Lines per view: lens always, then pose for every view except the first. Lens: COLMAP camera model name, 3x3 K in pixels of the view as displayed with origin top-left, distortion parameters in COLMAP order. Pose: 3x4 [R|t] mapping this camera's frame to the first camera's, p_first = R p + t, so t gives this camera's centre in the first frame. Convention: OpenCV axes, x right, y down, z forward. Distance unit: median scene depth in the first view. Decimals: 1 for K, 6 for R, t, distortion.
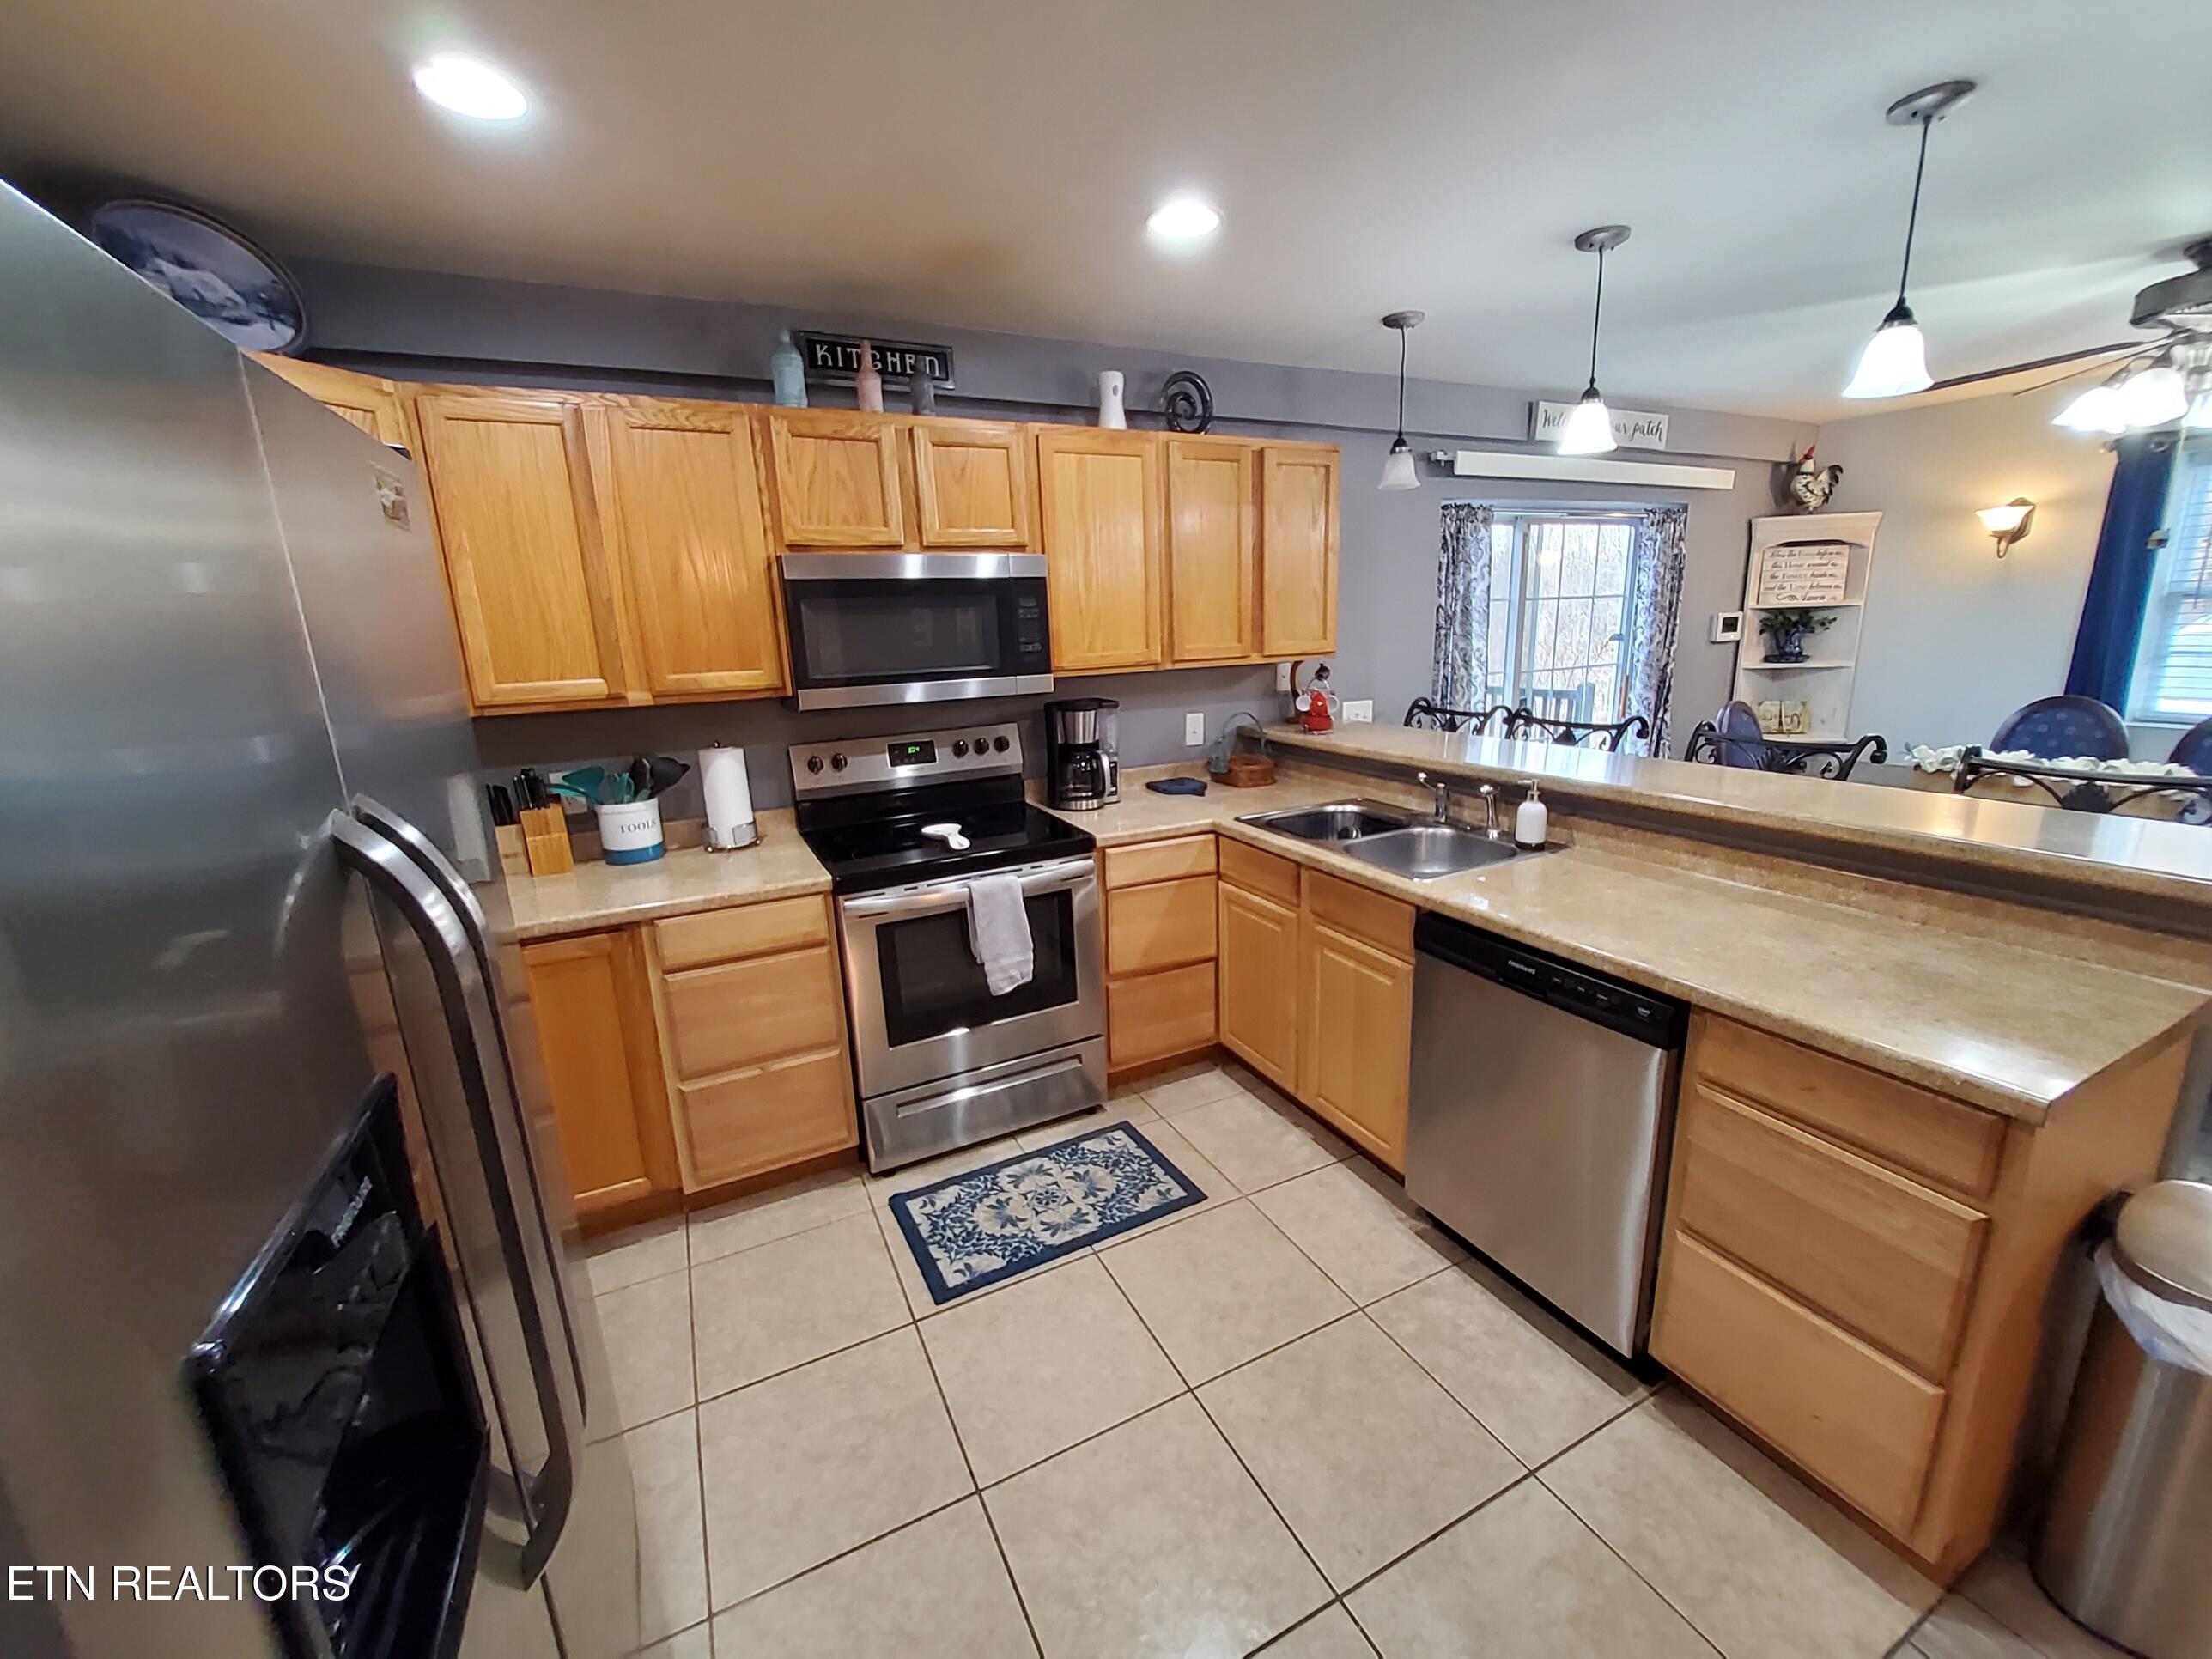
lens RADIAL K [[891.4, 0, 1121.2], [0, 891.4, 830.7], [0, 0, 1]] dist [0.003732, -0.006725]
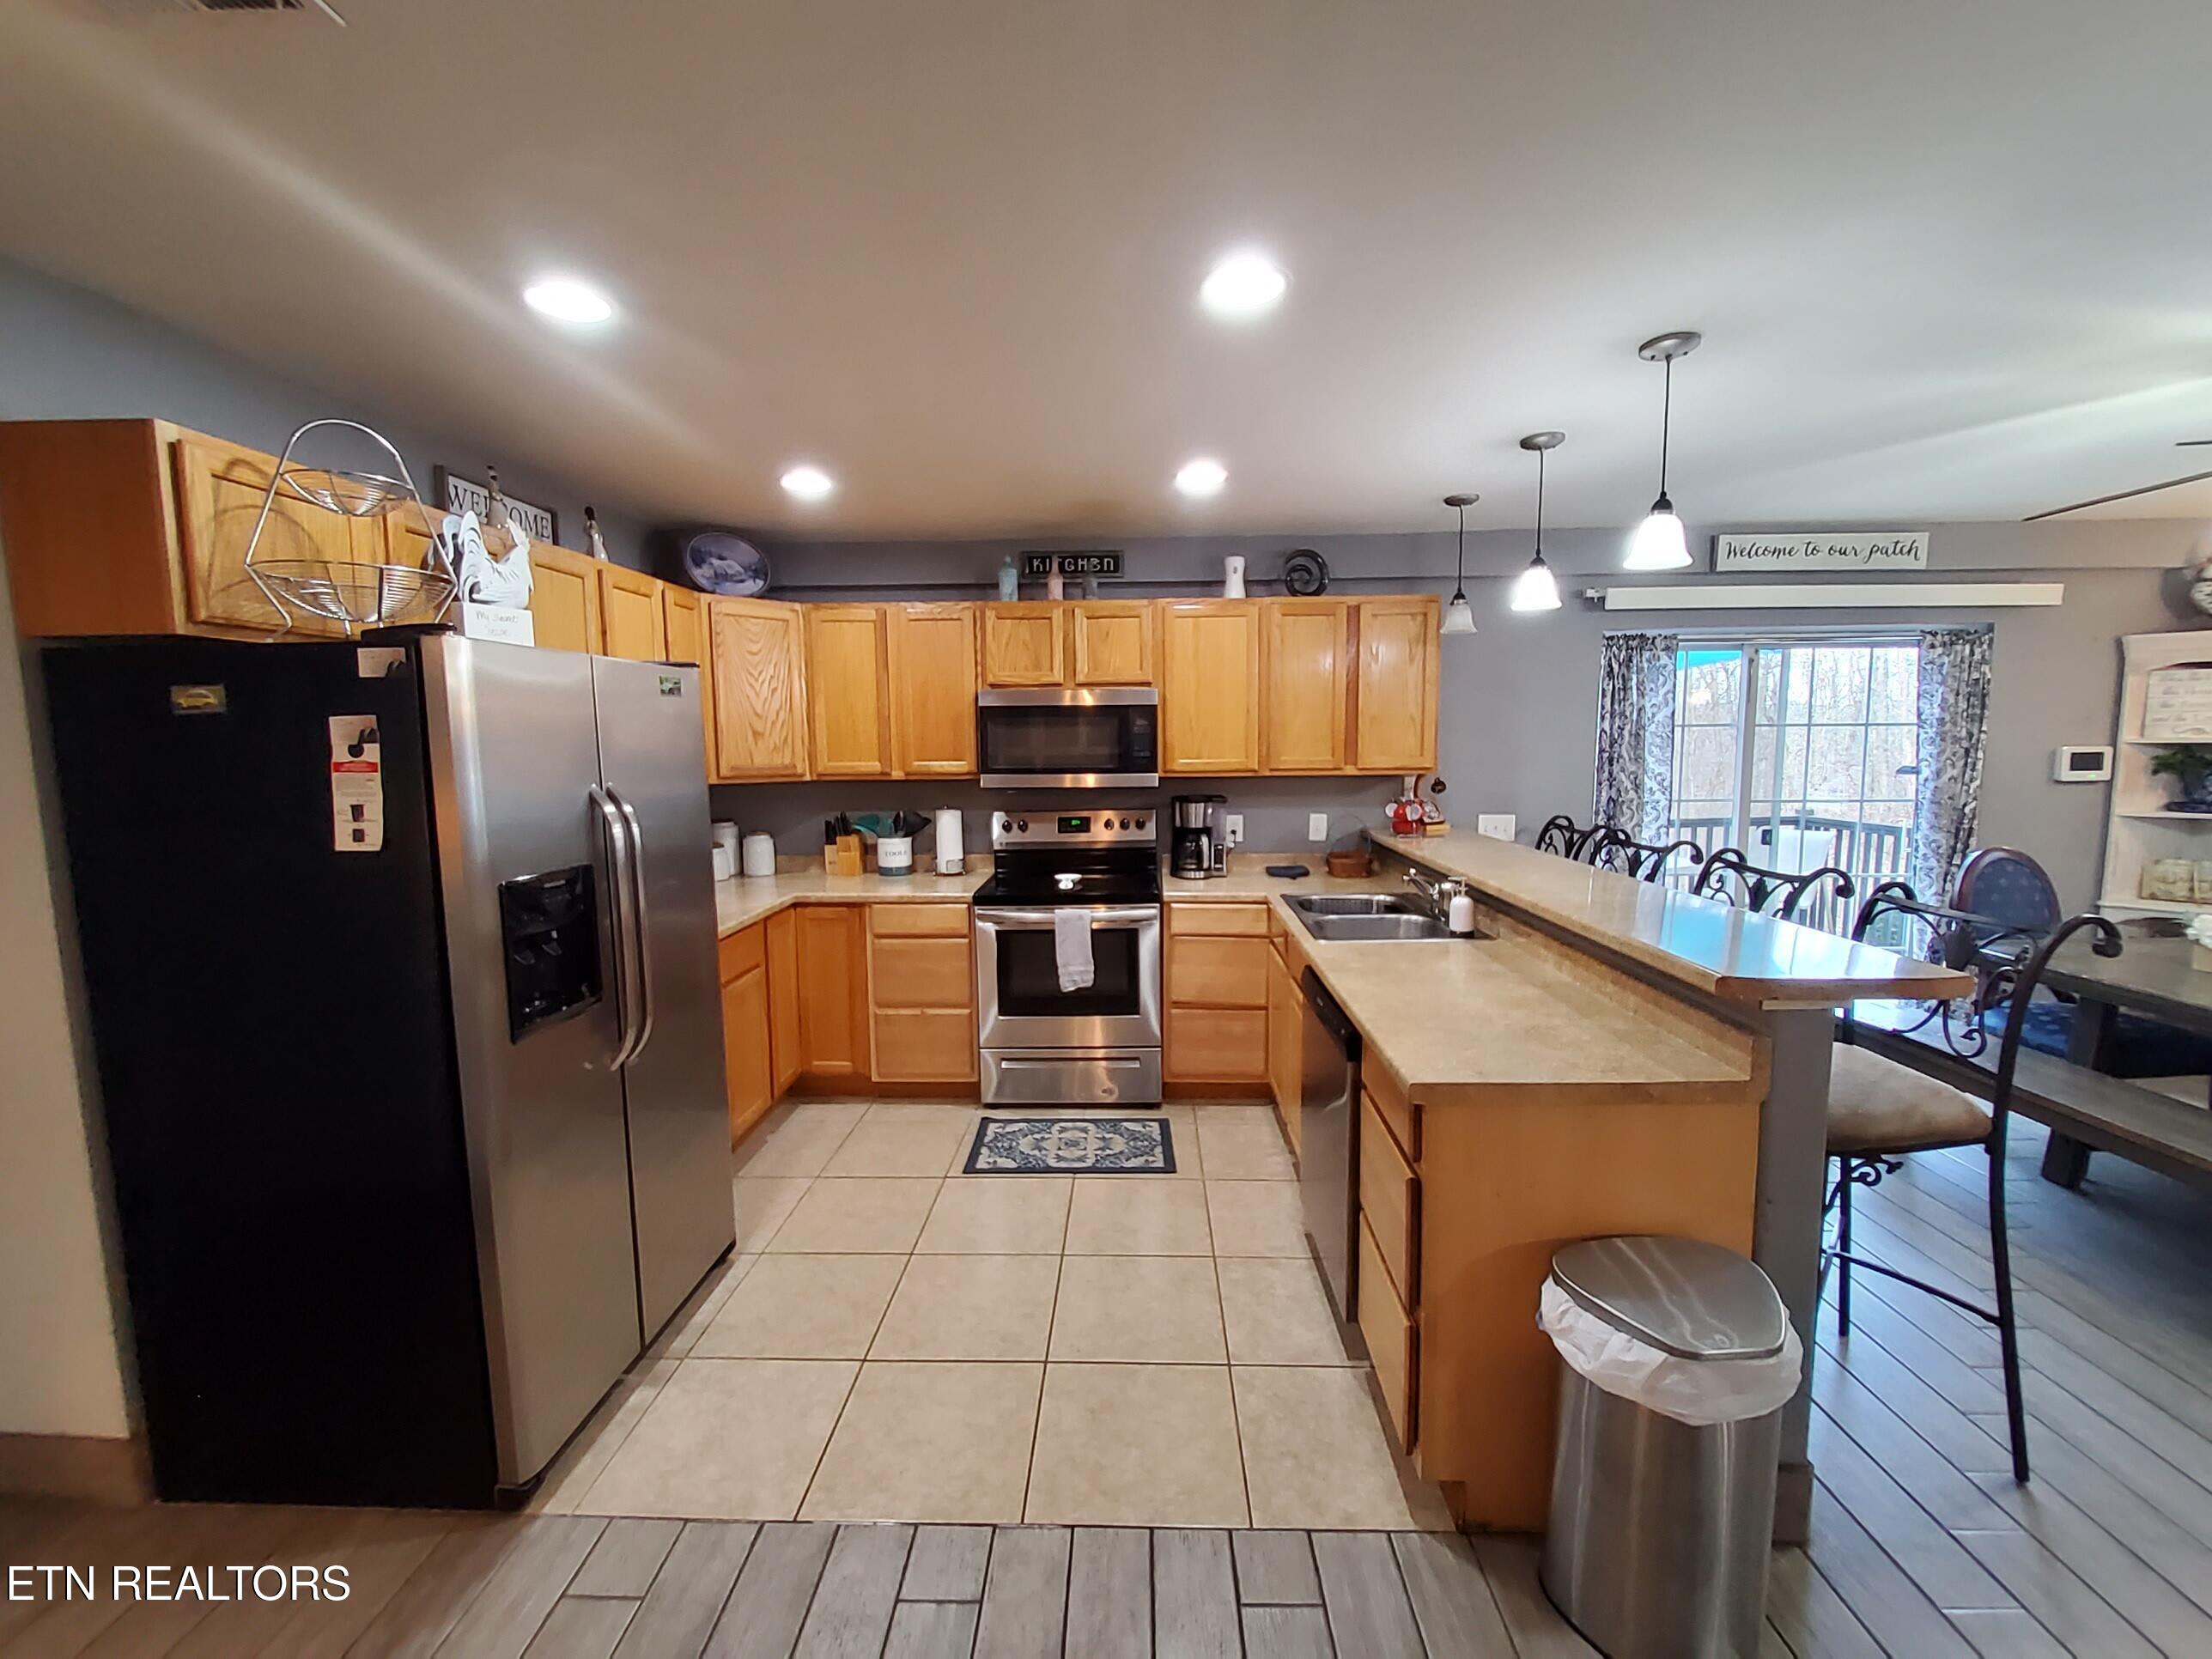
lens RADIAL K [[891.4, 0, 1121.1], [0, 891.4, 831.0], [0, 0, 1]] dist [0.003732, -0.006725]
pose [[0.877830, 0.075796, -0.472937, 0.555478], [-0.131697, 0.987537, -0.086179, 0.039055], [0.460511, 0.137935, 0.876872, -0.227135]]
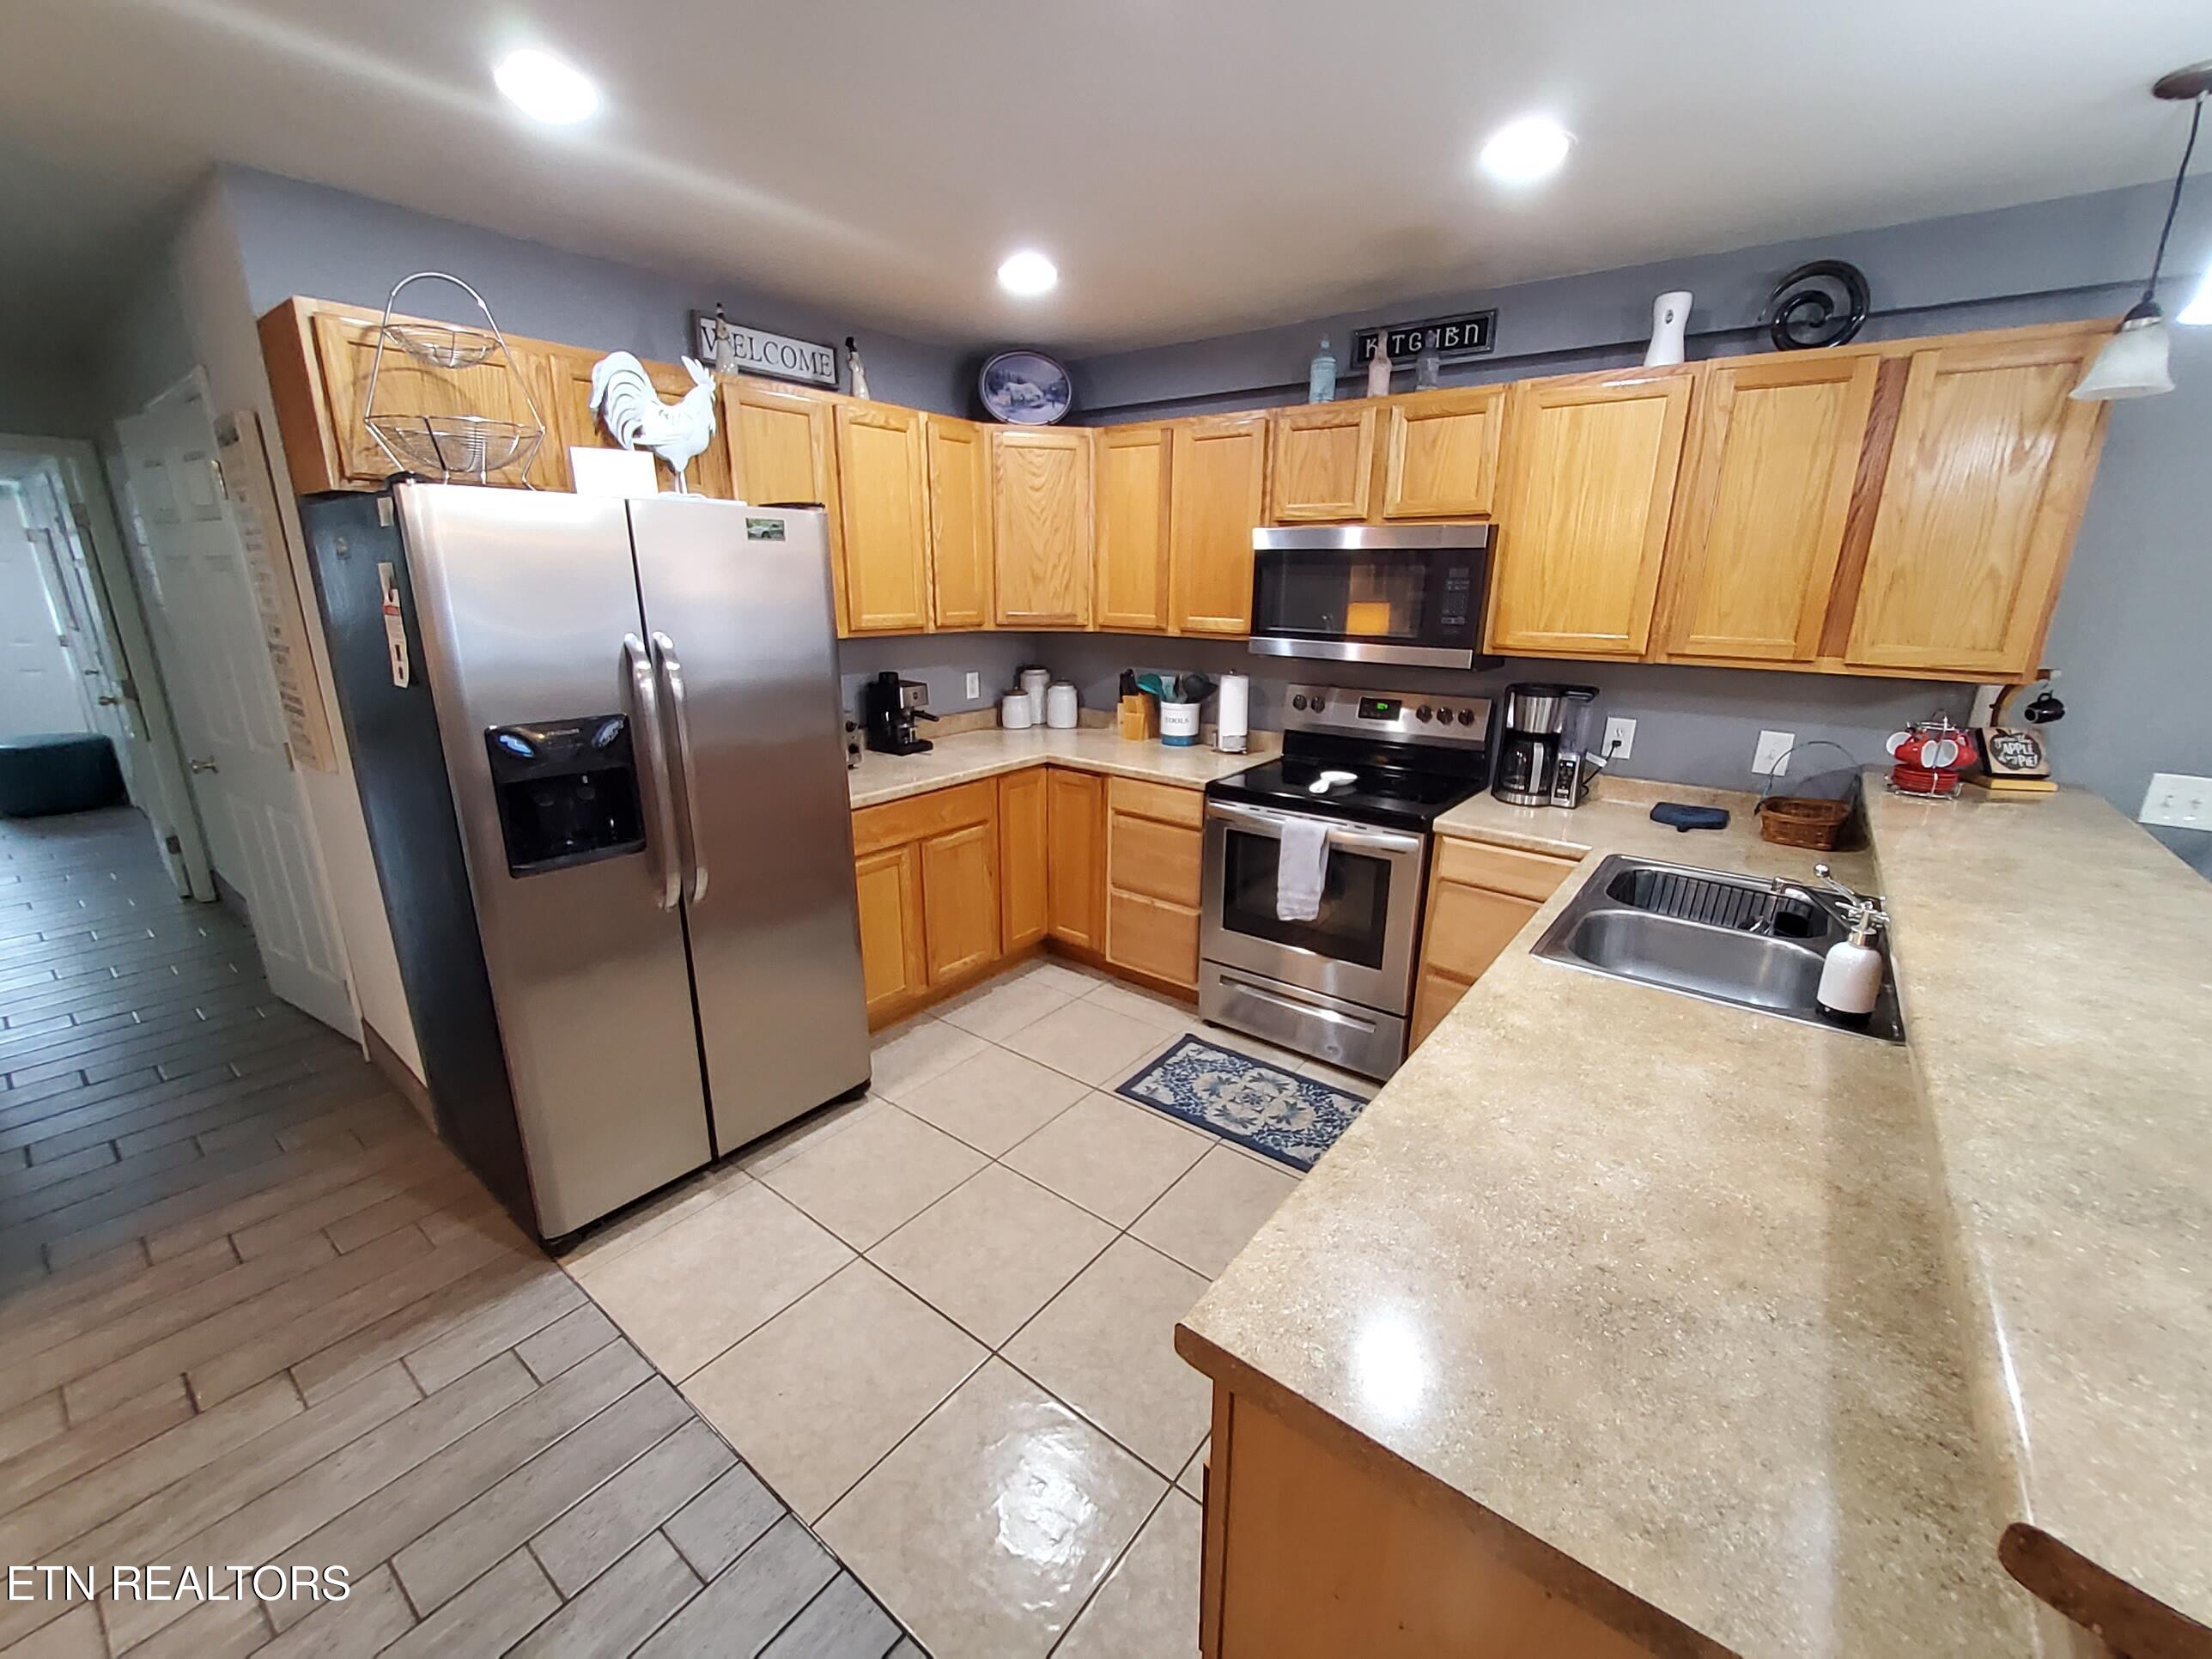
lens RADIAL K [[891.4, 0, 1113.3], [0, 891.4, 833.0], [0, 0, 1]] dist [0.003732, -0.006725]
pose [[0.426449, 0.289043, -0.857085, 0.668628], [-0.236604, 0.950221, 0.202727, -0.095444], [0.873017, 0.116337, 0.473610, 0.241028]]
